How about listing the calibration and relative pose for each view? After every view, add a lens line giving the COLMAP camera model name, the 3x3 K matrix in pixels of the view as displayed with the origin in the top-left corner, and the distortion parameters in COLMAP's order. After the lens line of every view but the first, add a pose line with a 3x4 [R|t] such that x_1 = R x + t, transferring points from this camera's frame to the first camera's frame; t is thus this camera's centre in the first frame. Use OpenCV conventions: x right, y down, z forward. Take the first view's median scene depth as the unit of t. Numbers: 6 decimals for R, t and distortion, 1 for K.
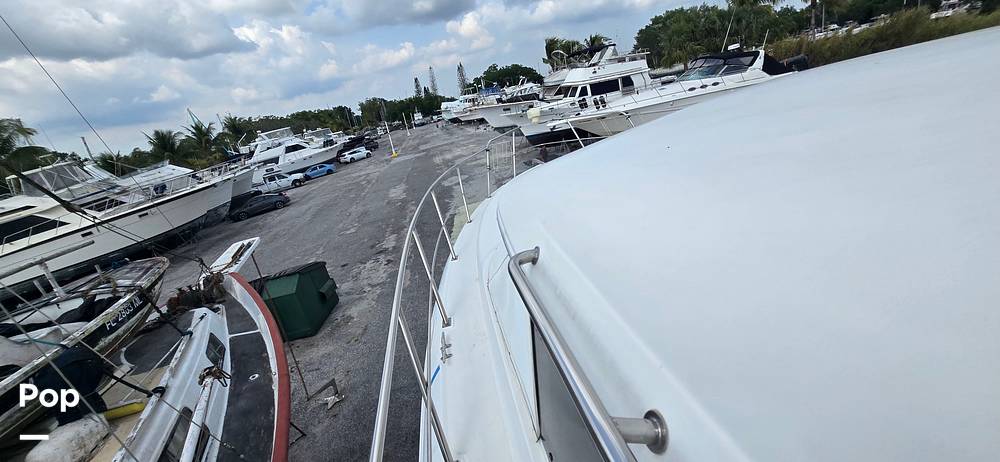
lens RADIAL K [[407.3, 0, 501.4], [0, 407.3, 241.4], [0, 0, 1]] dist [-0.001893, -0.000443]
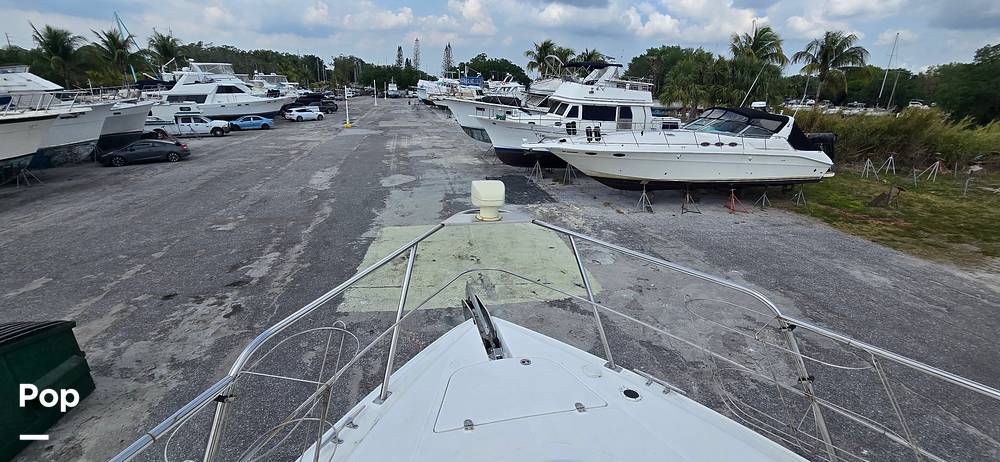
lens RADIAL K [[411.0, 0, 500.0], [0, 411.0, 231.0], [0, 0, 1]] dist [-0.001463, -0.000635]
pose [[0.972379, 0.207717, 0.106456, 0.010229], [-0.206698, 0.978187, -0.020633, -0.048047], [-0.108420, -0.001941, 0.994103, 0.107730]]
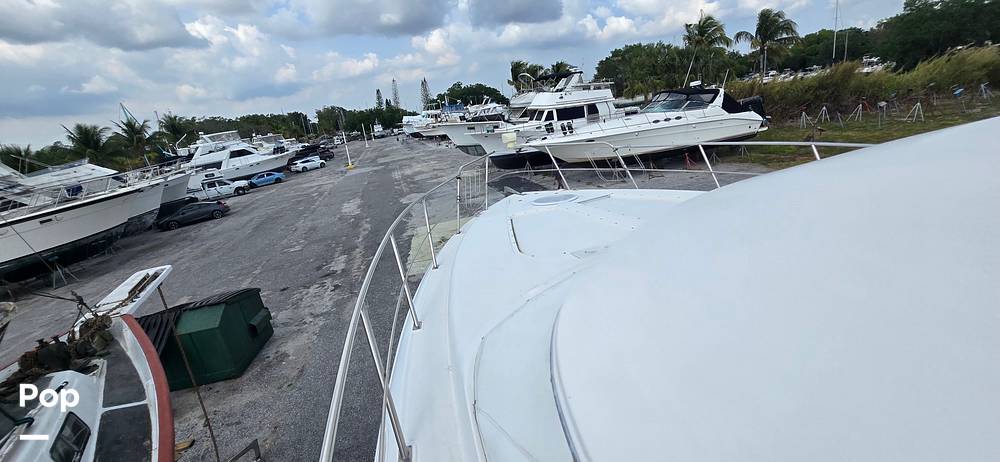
lens RADIAL K [[410.0, 0, 500.1], [0, 410.0, 237.7], [0, 0, 1]] dist [-0.001224, -0.000364]
pose [[0.994146, 0.040591, 0.100129, -0.003742], [-0.035337, 0.997932, -0.053696, -0.007907], [-0.102101, 0.049844, 0.993524, 0.019275]]
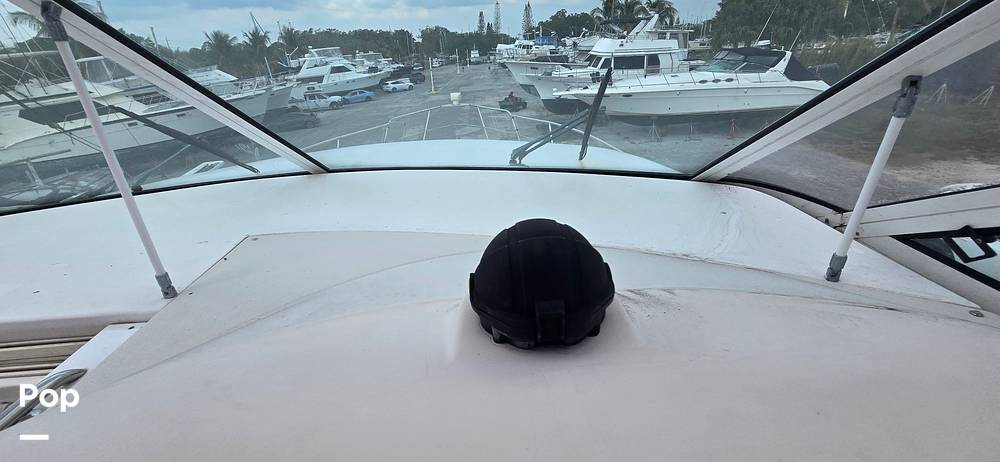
lens RADIAL K [[410.0, 0, 500.1], [0, 410.0, 237.7], [0, 0, 1]] dist [-0.001224, -0.000364]
pose [[0.977226, 0.195696, -0.082050, 0.065782], [-0.185377, 0.975471, 0.118707, -0.015479], [0.103268, -0.100793, 0.989533, -0.029545]]
